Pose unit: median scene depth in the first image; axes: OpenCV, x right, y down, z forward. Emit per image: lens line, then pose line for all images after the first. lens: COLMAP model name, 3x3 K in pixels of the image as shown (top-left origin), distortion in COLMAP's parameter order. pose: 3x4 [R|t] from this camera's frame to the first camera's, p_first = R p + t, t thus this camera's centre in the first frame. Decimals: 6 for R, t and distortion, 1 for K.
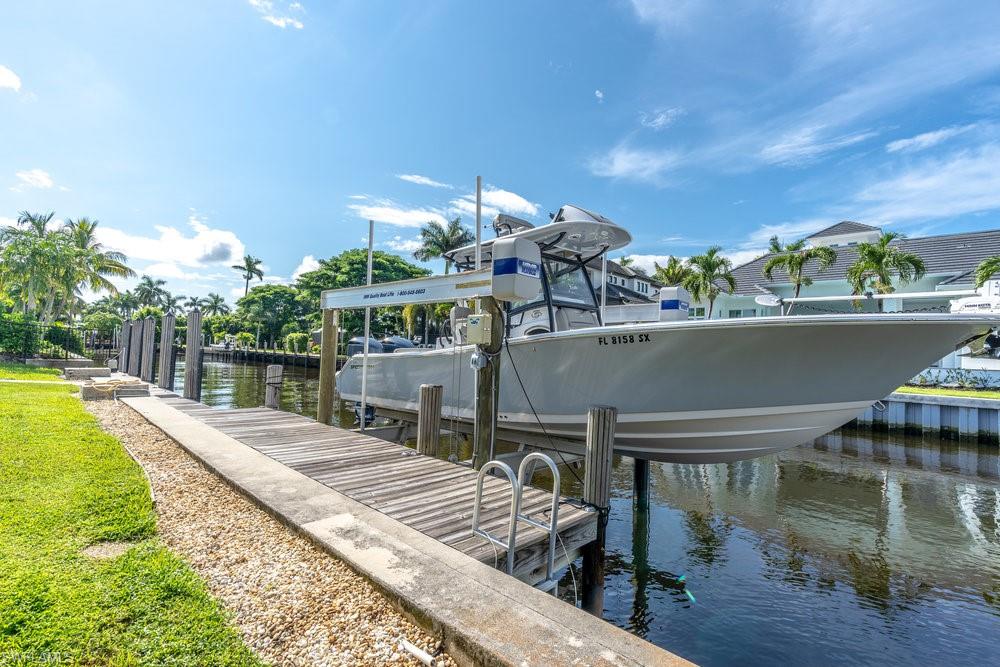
lens RADIAL K [[474.0, 0, 496.4], [0, 474.0, 332.6], [0, 0, 1]] dist [-0.000319, 0.000475]
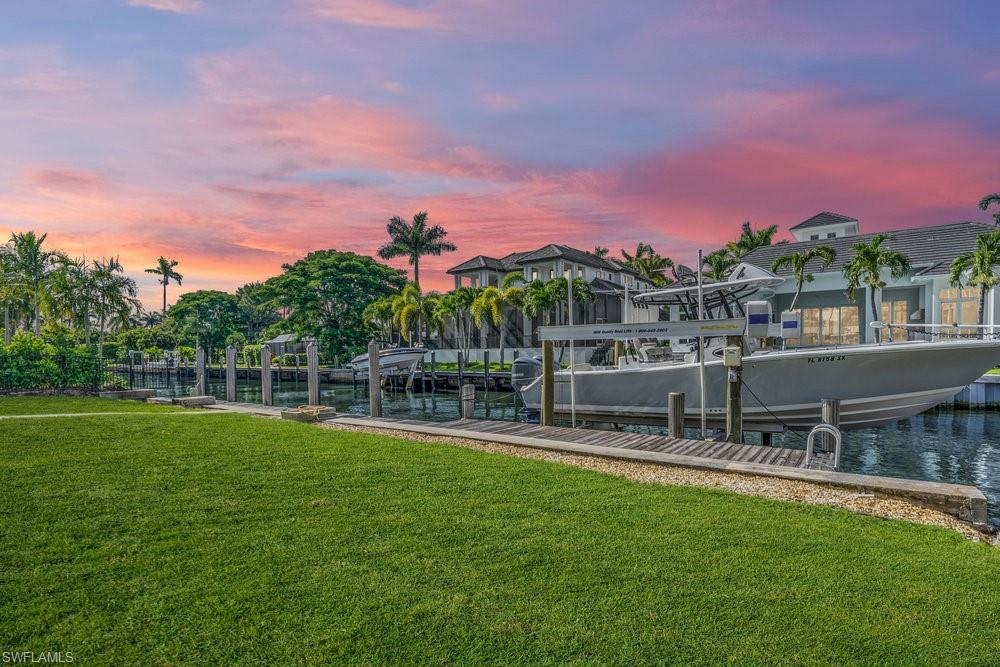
lens RADIAL K [[515.0, 0, 499.9], [0, 515.0, 365.1], [0, 0, 1]] dist [0.001445, -0.000467]
pose [[0.992573, -0.058247, 0.106798, -0.088795], [0.050554, 0.996022, 0.073379, -0.012918], [-0.110647, -0.067435, 0.991569, -0.057054]]
